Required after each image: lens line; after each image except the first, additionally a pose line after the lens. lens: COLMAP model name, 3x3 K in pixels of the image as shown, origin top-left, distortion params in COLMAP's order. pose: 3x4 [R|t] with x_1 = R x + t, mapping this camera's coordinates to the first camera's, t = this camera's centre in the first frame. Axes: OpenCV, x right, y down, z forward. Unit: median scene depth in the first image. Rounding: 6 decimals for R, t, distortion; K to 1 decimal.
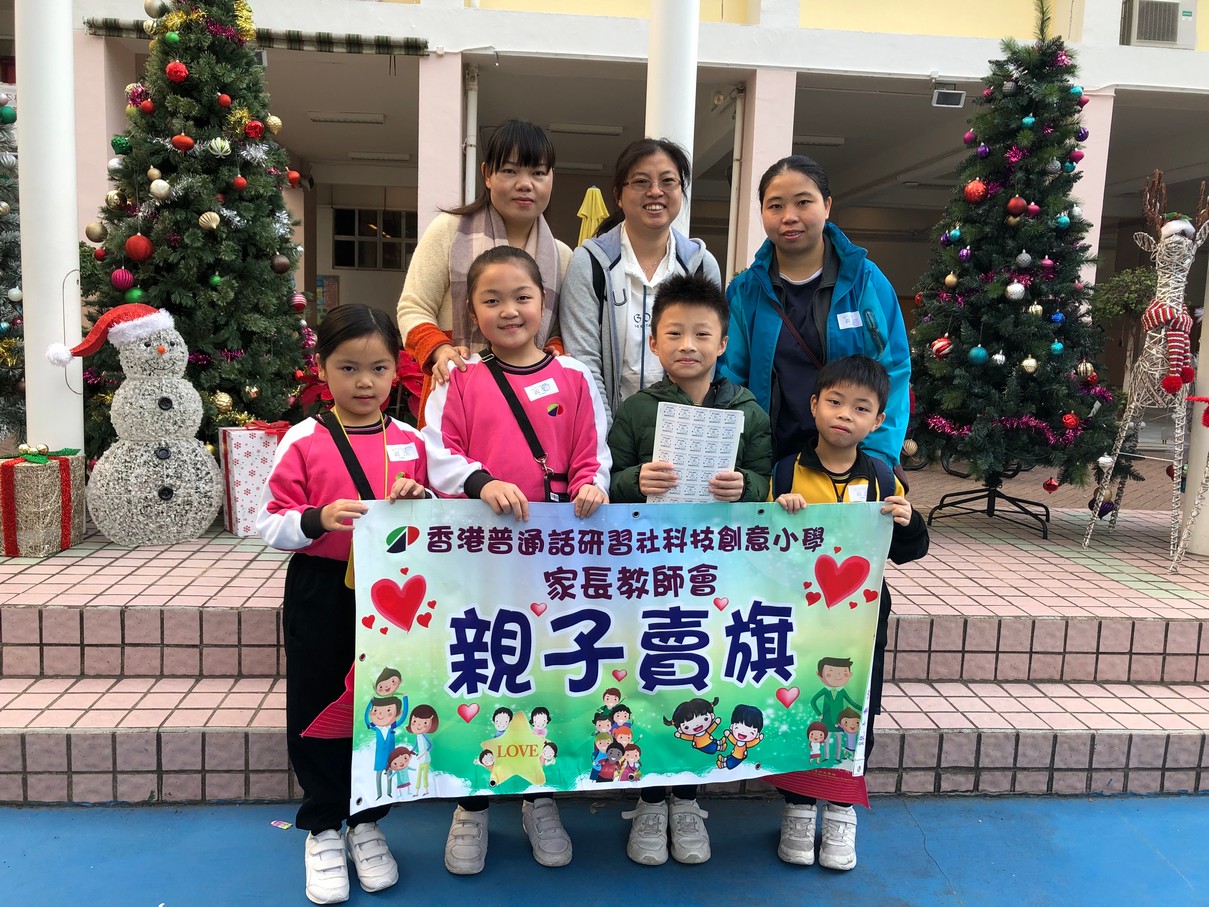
lens RADIAL K [[989.0, 0, 604.2], [0, 989.0, 448.5], [0, 0, 1]] dist [0.010208, 0.008098]
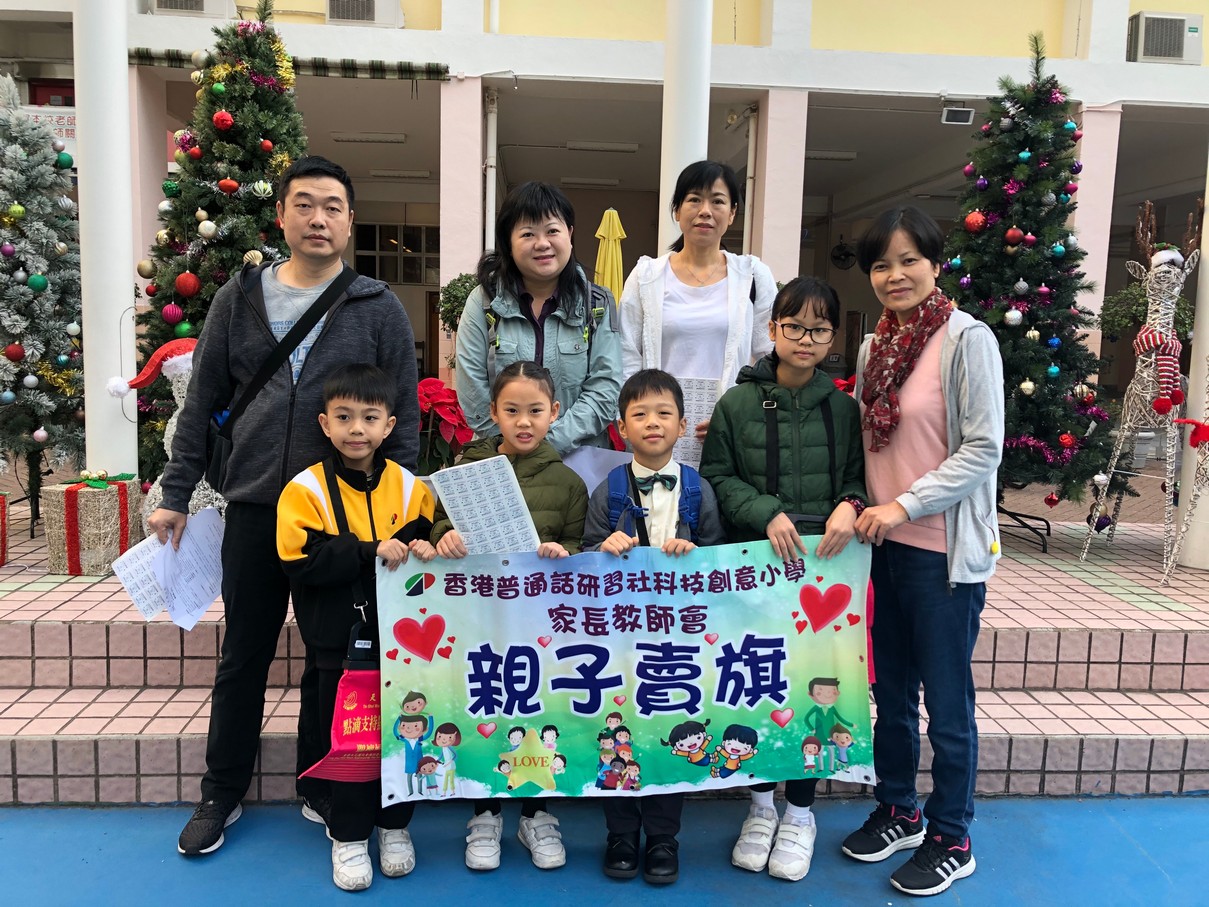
lens RADIAL K [[986.4, 0, 607.6], [0, 986.4, 445.6], [0, 0, 1]] dist [0.009269, 0.014319]
pose [[0.999887, -0.005758, -0.013914, -0.002568], [0.005625, 0.999938, -0.009612, -0.015576], [0.013968, 0.009533, 0.999857, -0.057452]]
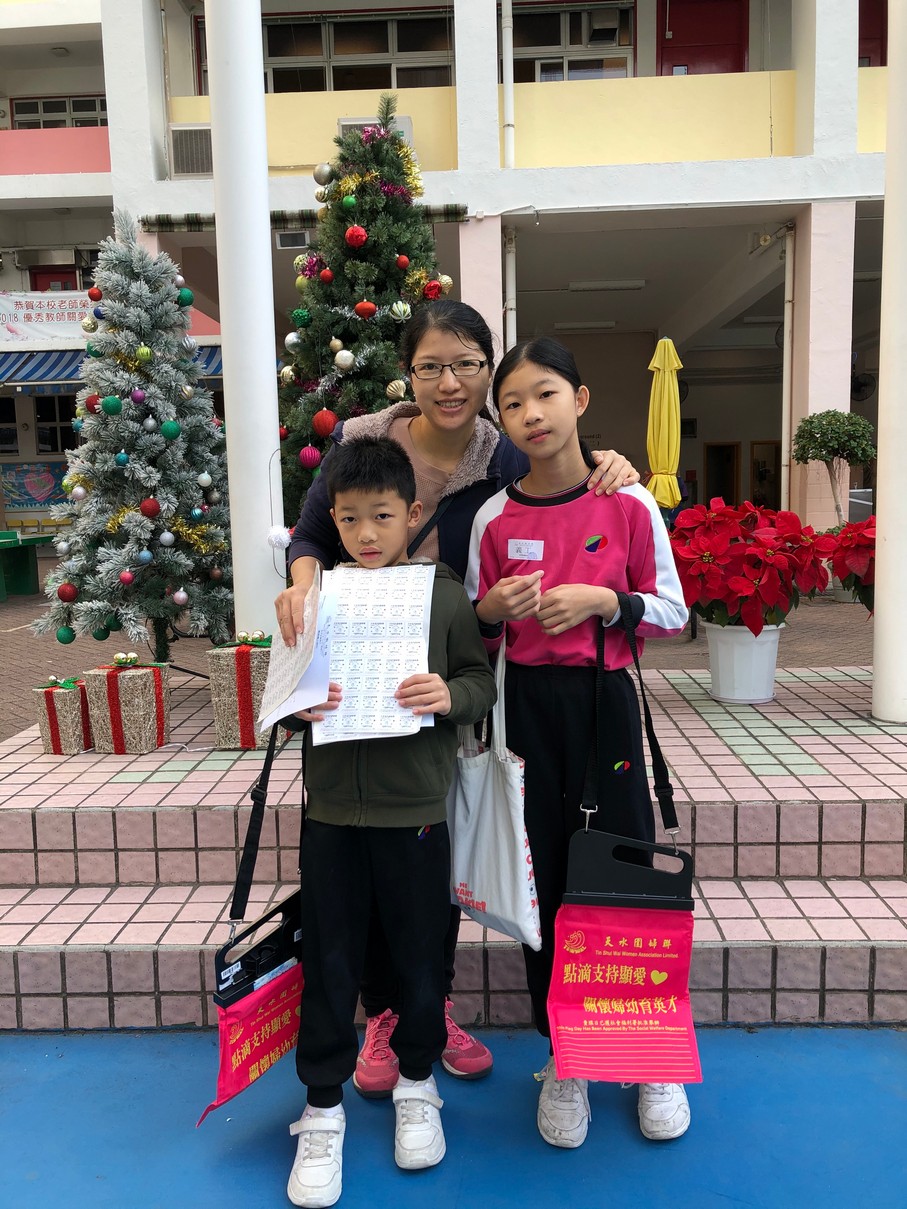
lens RADIAL K [[989.0, 0, 453.5], [0, 989.0, 604.5], [0, 0, 1]] dist [0.010208, 0.008098]
pose [[0.990912, -0.045447, -0.126599, -0.231450], [0.044043, 0.998933, -0.013868, -0.008505], [0.127094, 0.008167, 0.991857, 0.070004]]
